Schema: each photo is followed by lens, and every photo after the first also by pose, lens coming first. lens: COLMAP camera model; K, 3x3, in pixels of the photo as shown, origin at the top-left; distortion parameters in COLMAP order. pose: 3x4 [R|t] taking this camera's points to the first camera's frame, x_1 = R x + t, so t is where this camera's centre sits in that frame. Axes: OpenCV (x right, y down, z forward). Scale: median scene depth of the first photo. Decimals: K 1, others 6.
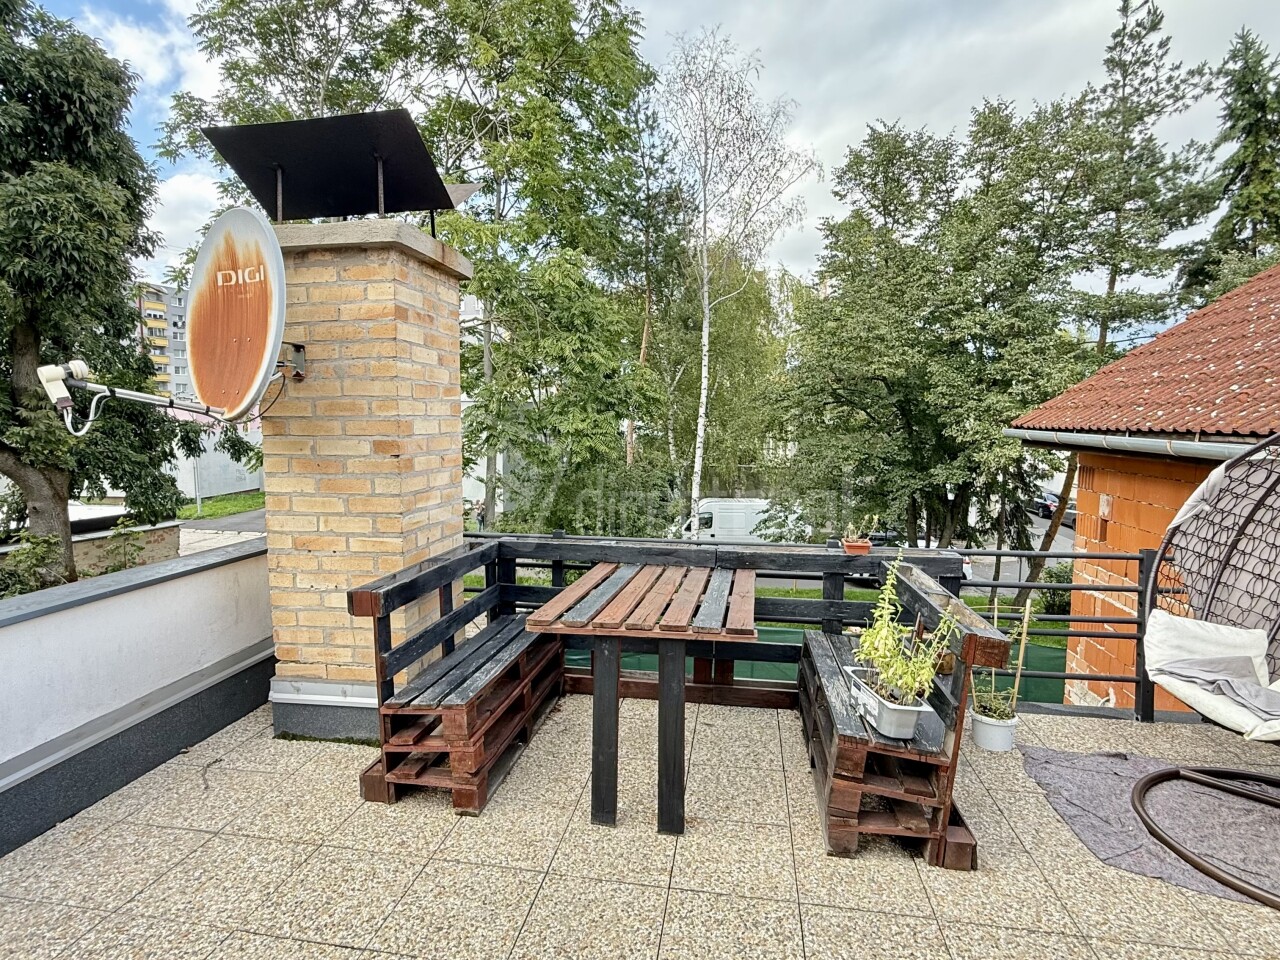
lens RADIAL K [[678.7, 0, 639.3], [0, 678.7, 480.0], [0, 0, 1]] dist [-0.001853, 0.000866]
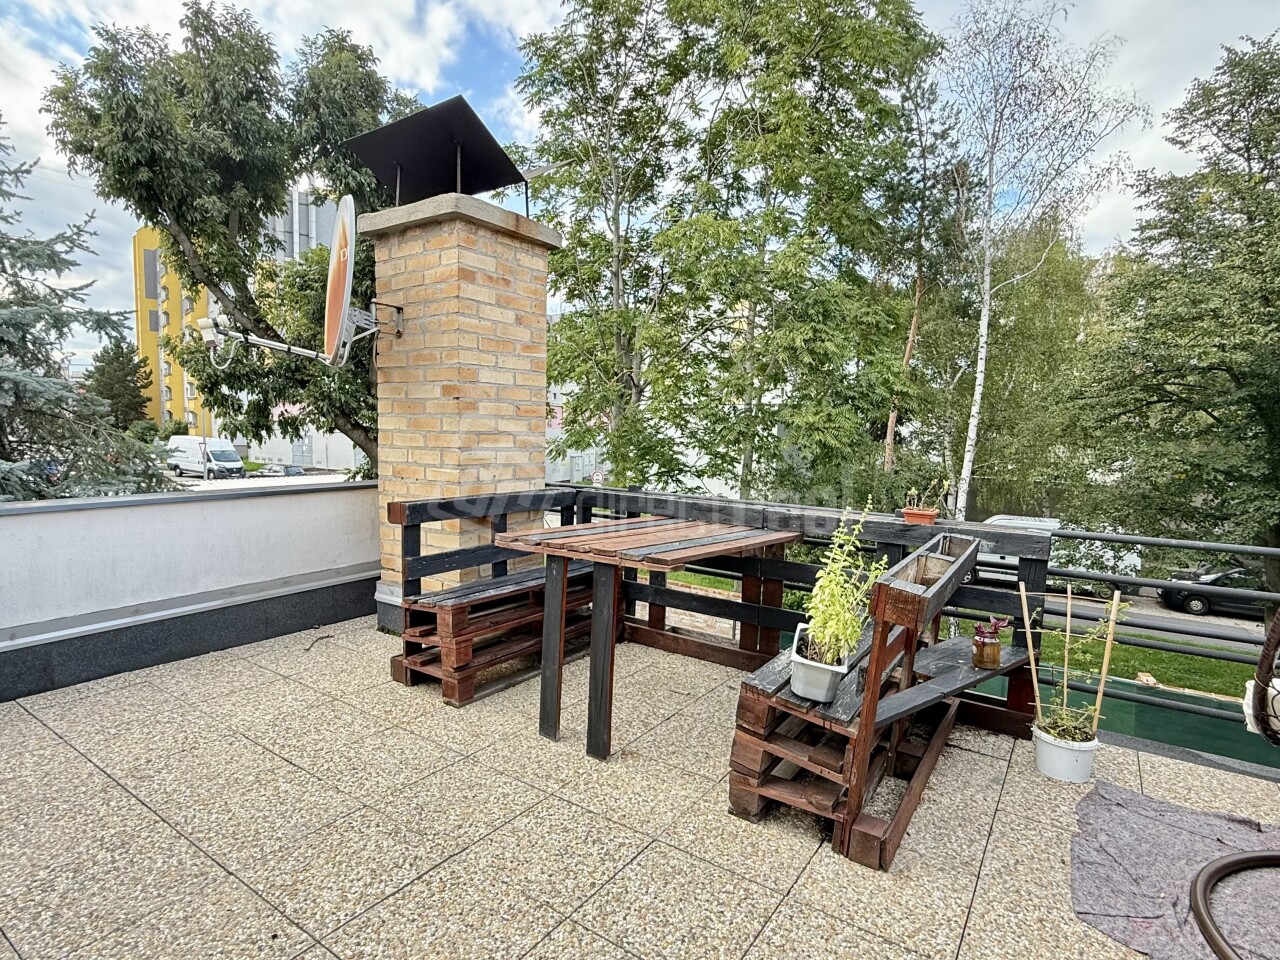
lens RADIAL K [[678.7, 0, 637.5], [0, 678.7, 478.6], [0, 0, 1]] dist [-0.001853, 0.000866]
pose [[0.905663, 0.051640, -0.420841, 0.097639], [-0.057571, 0.998340, -0.001393, 0.020089], [0.420071, 0.025490, 0.907133, 0.018753]]
